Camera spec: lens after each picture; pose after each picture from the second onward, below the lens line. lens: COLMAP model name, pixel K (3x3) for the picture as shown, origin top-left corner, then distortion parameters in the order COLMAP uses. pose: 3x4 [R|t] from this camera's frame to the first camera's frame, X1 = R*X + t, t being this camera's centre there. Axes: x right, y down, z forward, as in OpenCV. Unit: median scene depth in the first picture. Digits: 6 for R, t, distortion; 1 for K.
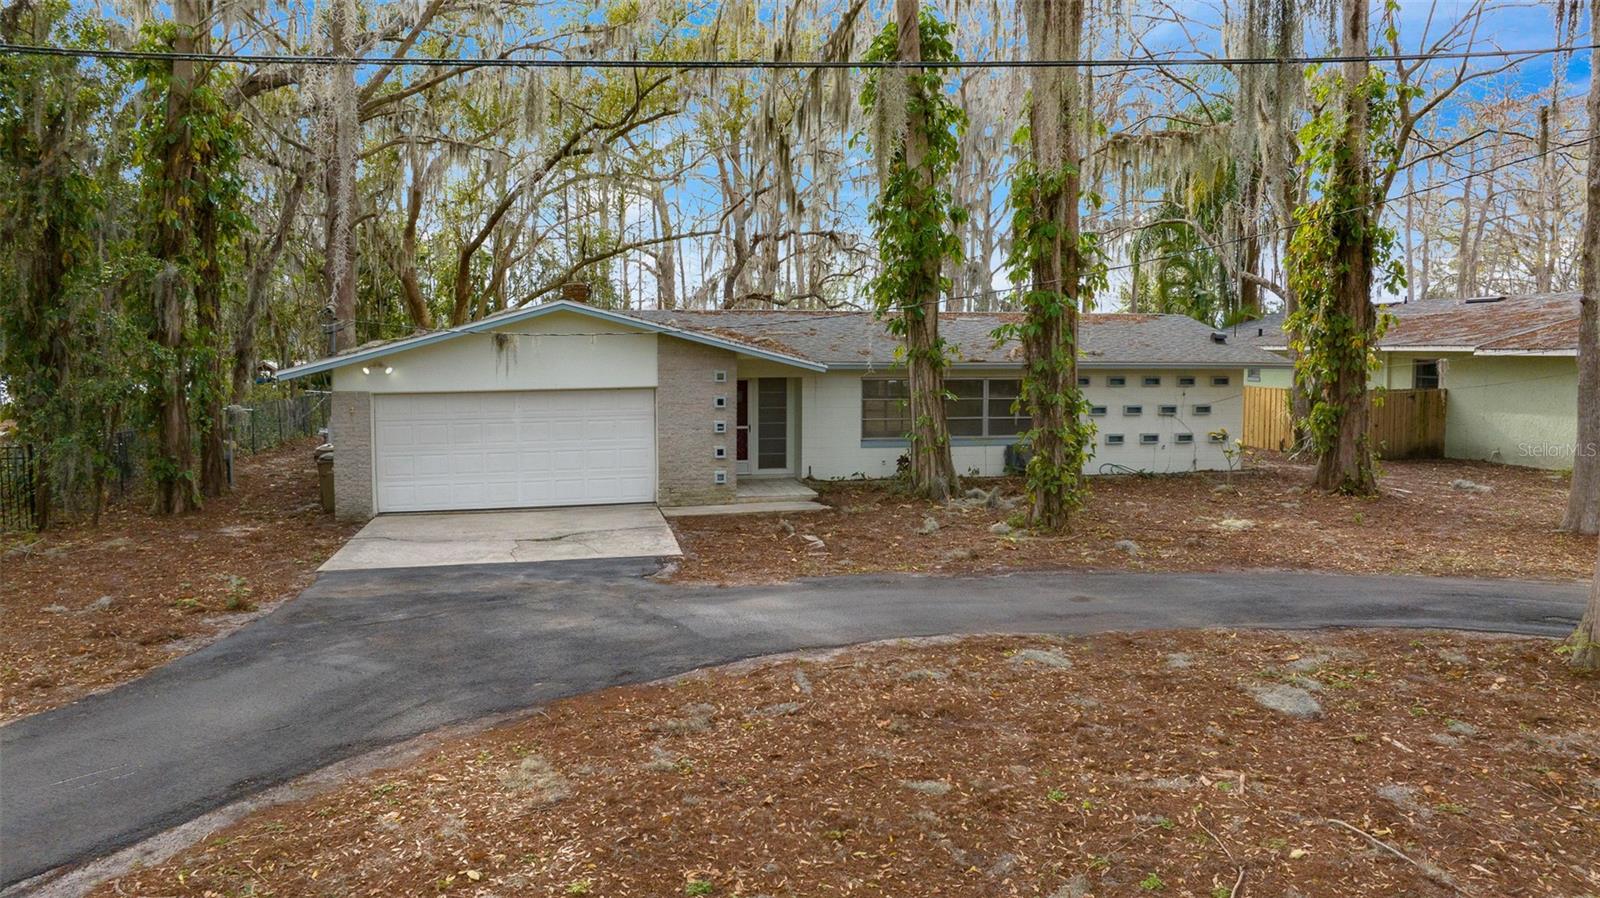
lens RADIAL K [[1093.3, 0, 800.0], [0, 1093.3, 449.0], [0, 0, 1]] dist [-0.031970, -0.002267]
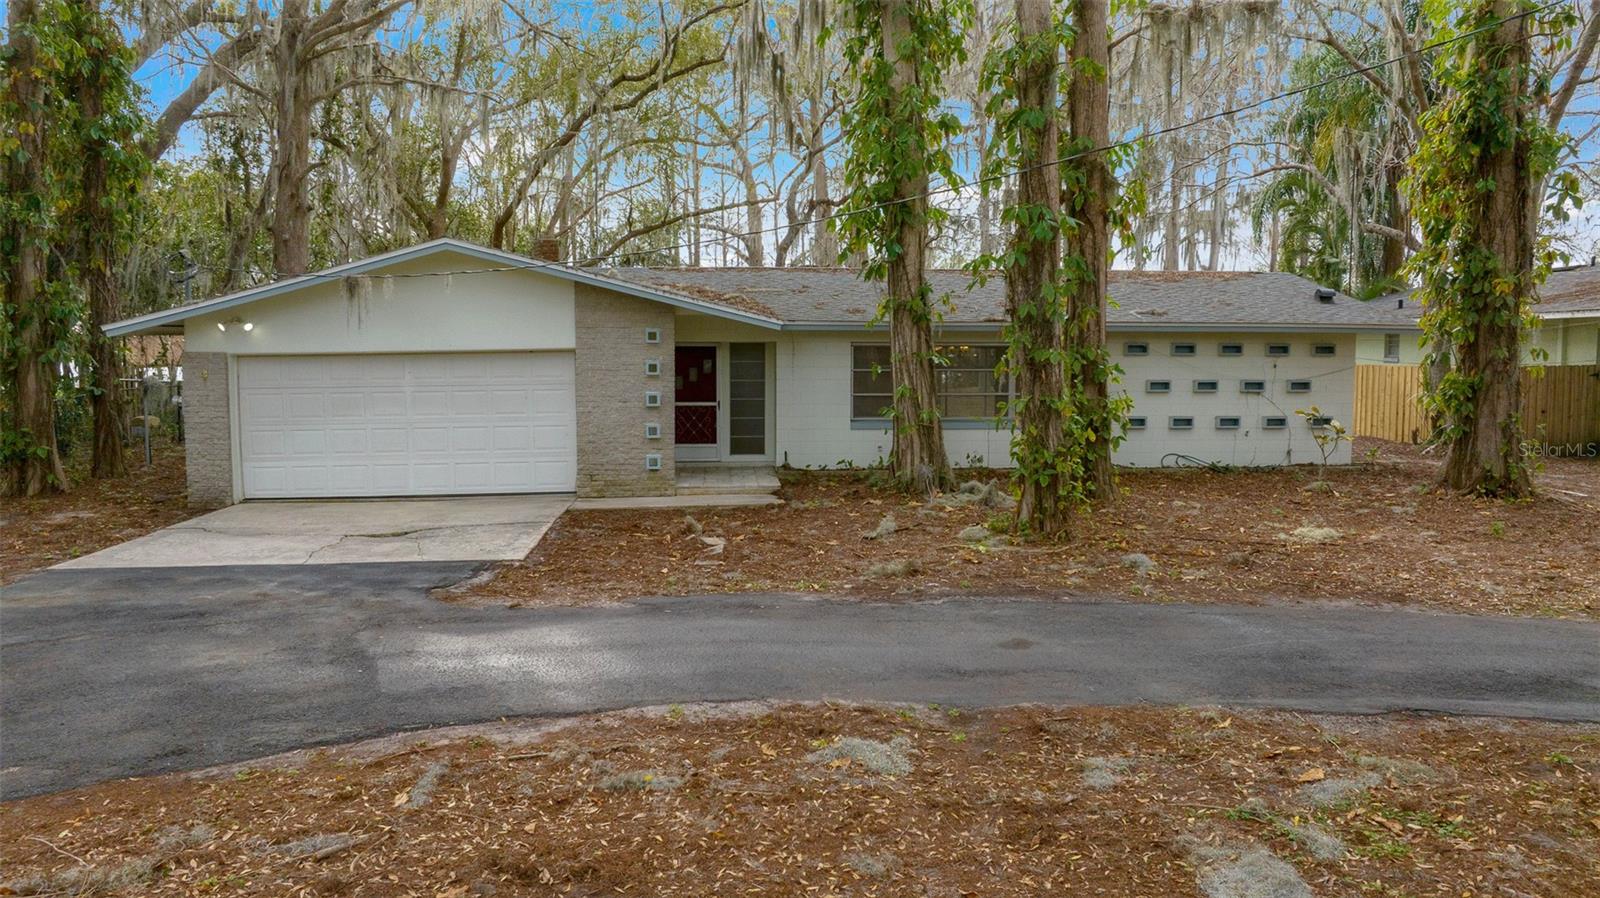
lens RADIAL K [[1109.3, 0, 800.0], [0, 1109.3, 449.0], [0, 0, 1]] dist [-0.064029, 0.071251]
pose [[0.992492, 0.011338, -0.121784, 0.135173], [-0.011062, 0.999934, 0.002947, 0.013022], [0.121809, -0.001578, 0.992552, 0.212572]]
